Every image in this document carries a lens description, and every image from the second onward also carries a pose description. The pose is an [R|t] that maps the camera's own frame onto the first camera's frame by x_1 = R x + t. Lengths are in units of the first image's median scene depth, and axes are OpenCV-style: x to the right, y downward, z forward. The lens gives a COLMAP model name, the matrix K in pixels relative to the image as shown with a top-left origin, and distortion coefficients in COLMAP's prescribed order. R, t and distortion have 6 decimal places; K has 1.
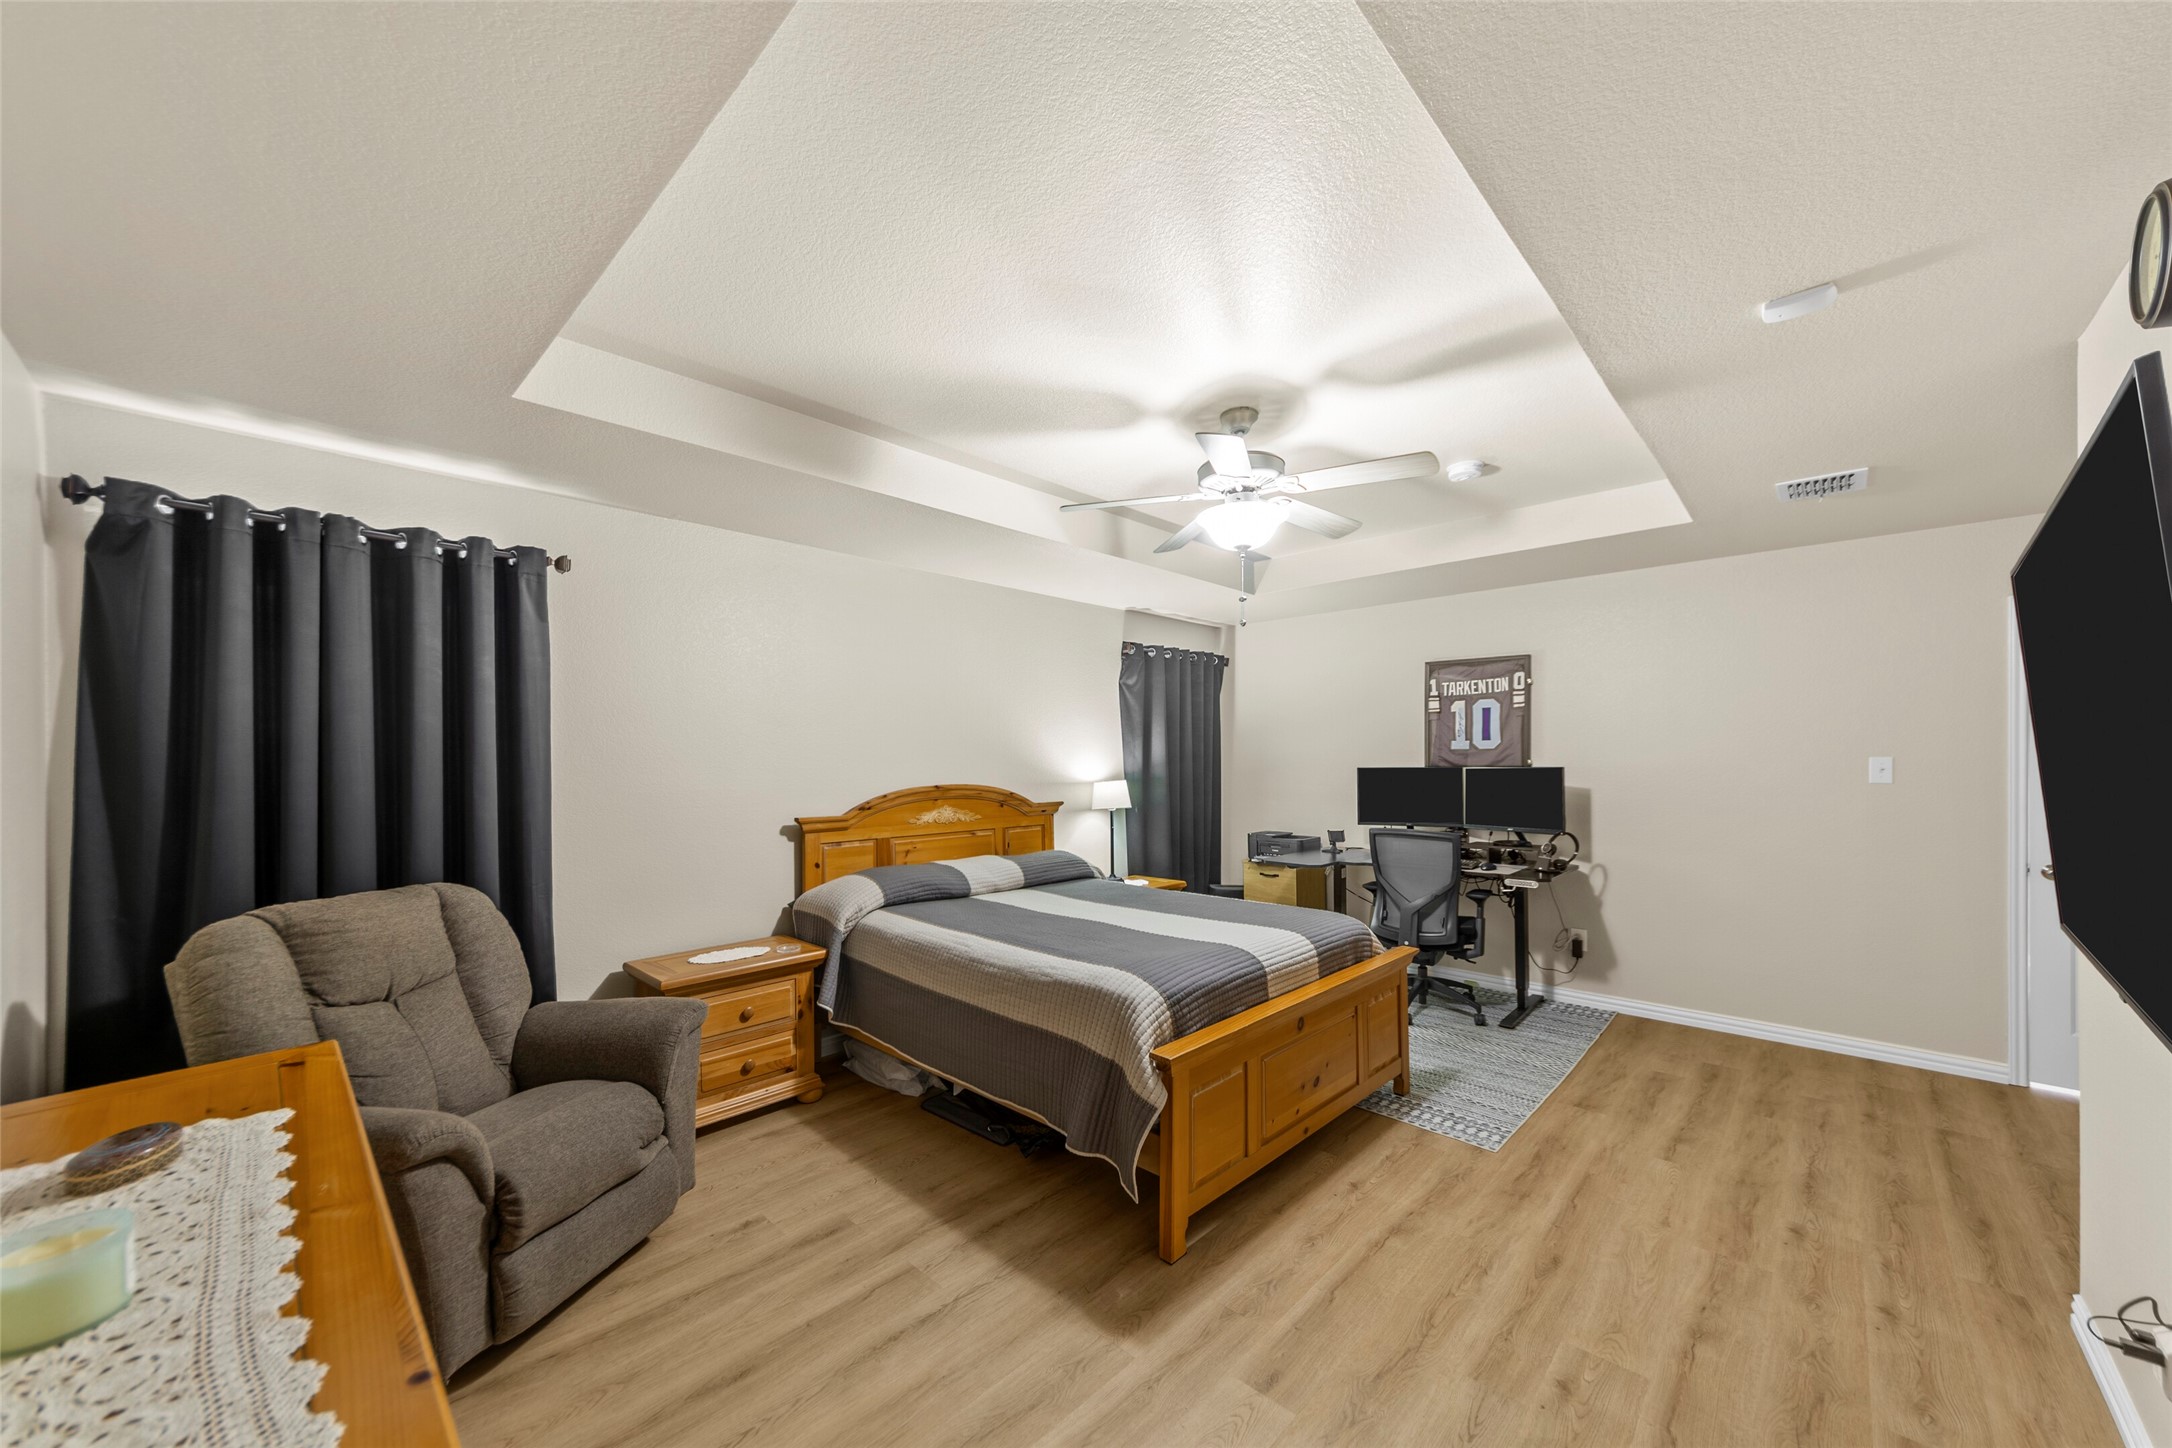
lens RADIAL K [[805.7, 0, 1090.8], [0, 805.7, 773.7], [0, 0, 1]] dist [-0.017884, 0.000012]
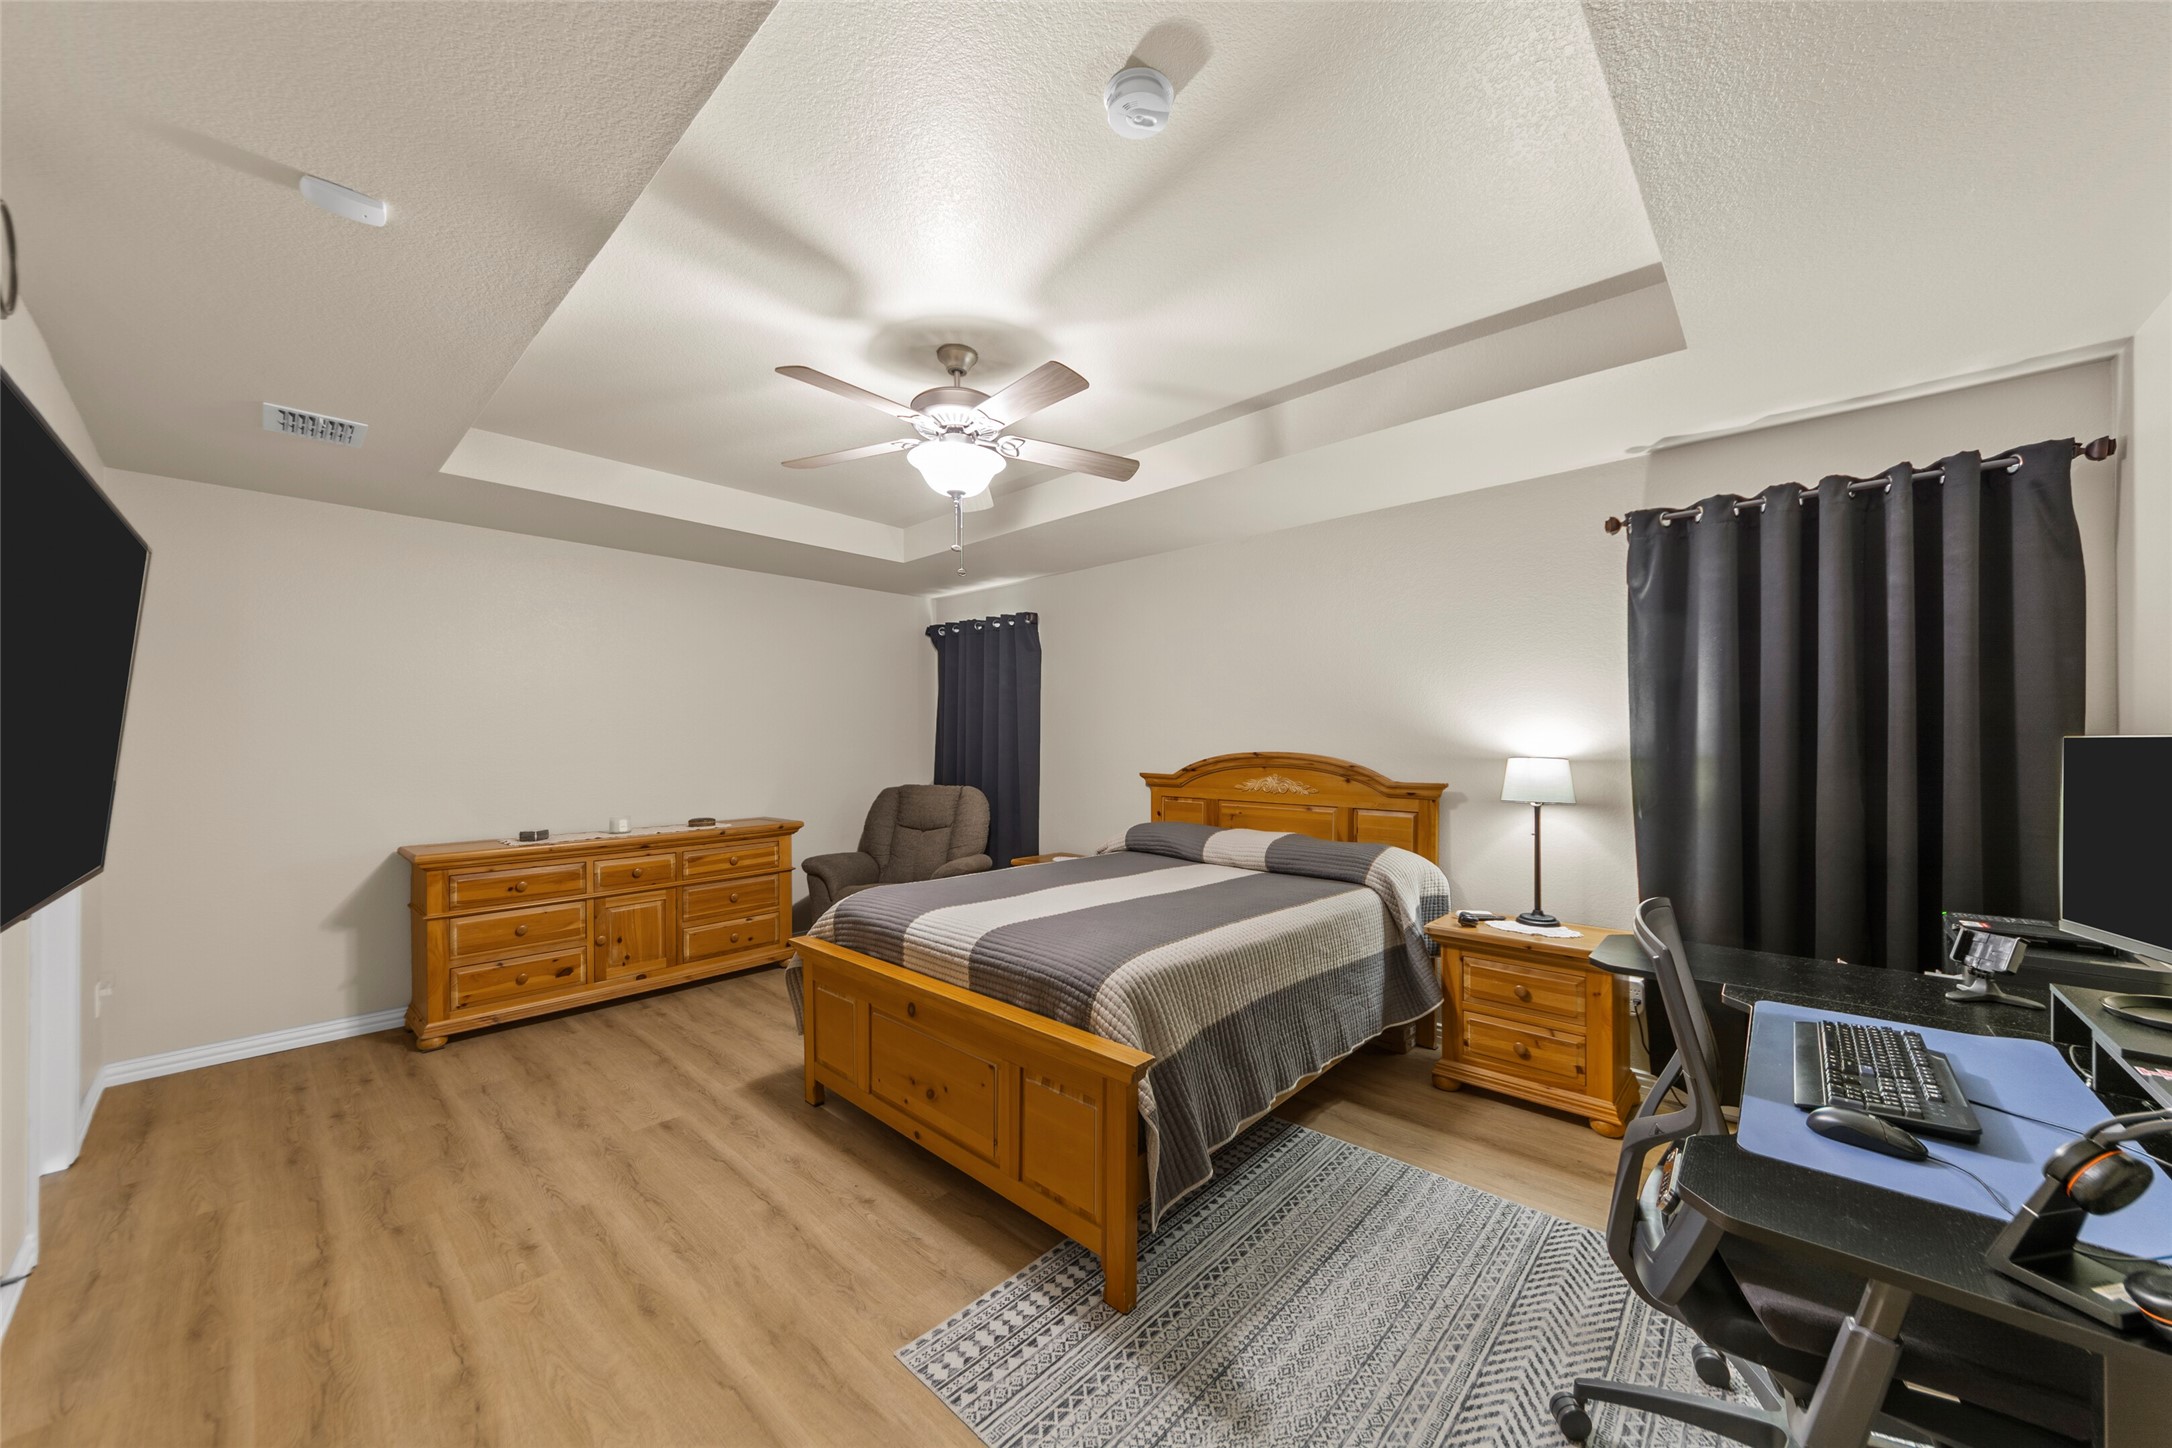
lens RADIAL K [[782.1, 0, 1091.8], [0, 782.1, 751.9], [0, 0, 1]] dist [0.001028, -0.000025]
pose [[0.012140, 0.028243, -0.999527, 0.705264], [-0.004761, 0.999591, 0.028187, -0.011600], [0.999915, 0.004416, 0.012269, 0.727086]]
